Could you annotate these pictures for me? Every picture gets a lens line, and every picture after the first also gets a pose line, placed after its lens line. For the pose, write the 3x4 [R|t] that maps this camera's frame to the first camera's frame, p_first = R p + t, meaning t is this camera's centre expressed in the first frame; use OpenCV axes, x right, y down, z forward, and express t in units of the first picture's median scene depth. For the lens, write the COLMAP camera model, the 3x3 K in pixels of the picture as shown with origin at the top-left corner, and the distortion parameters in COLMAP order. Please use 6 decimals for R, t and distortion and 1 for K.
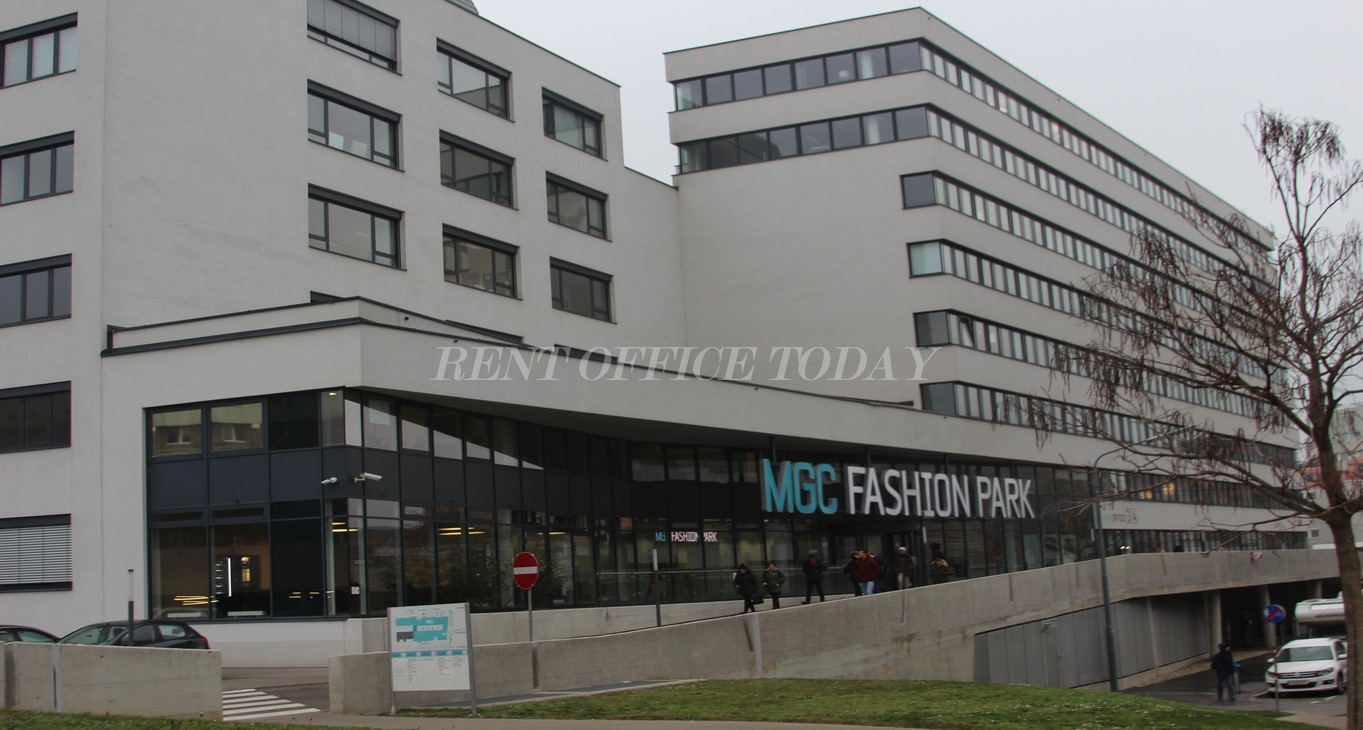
lens RADIAL K [[1642.9, 0, 681.5], [0, 1642.9, 365.0], [0, 0, 1]] dist [-0.003016, -0.001393]
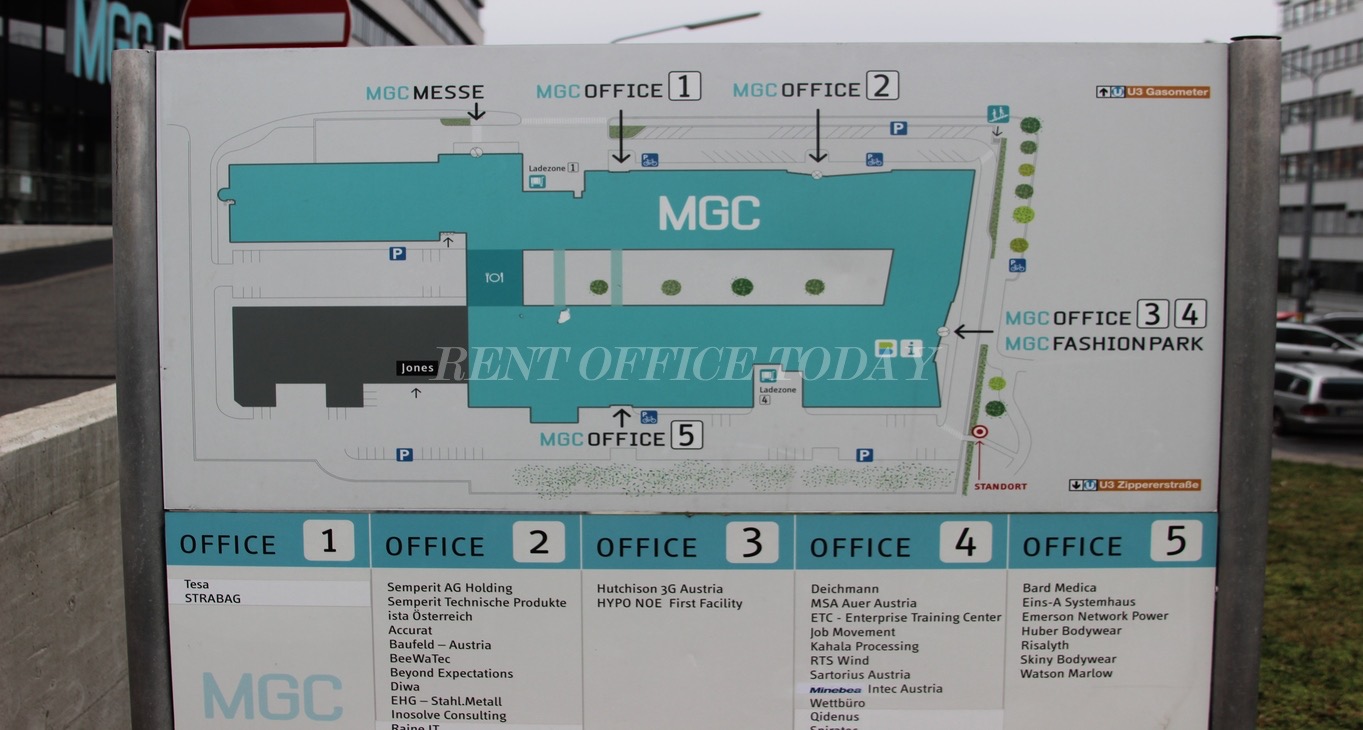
lens RADIAL K [[1642.9, 0, 681.5], [0, 1642.9, 365.0], [0, 0, 1]] dist [-0.003016, -0.001393]
pose [[0.831560, 0.009728, 0.555350, -0.205597], [-0.124899, 0.977515, 0.169896, 0.147448], [-0.541210, -0.210641, 0.814077, 0.912670]]
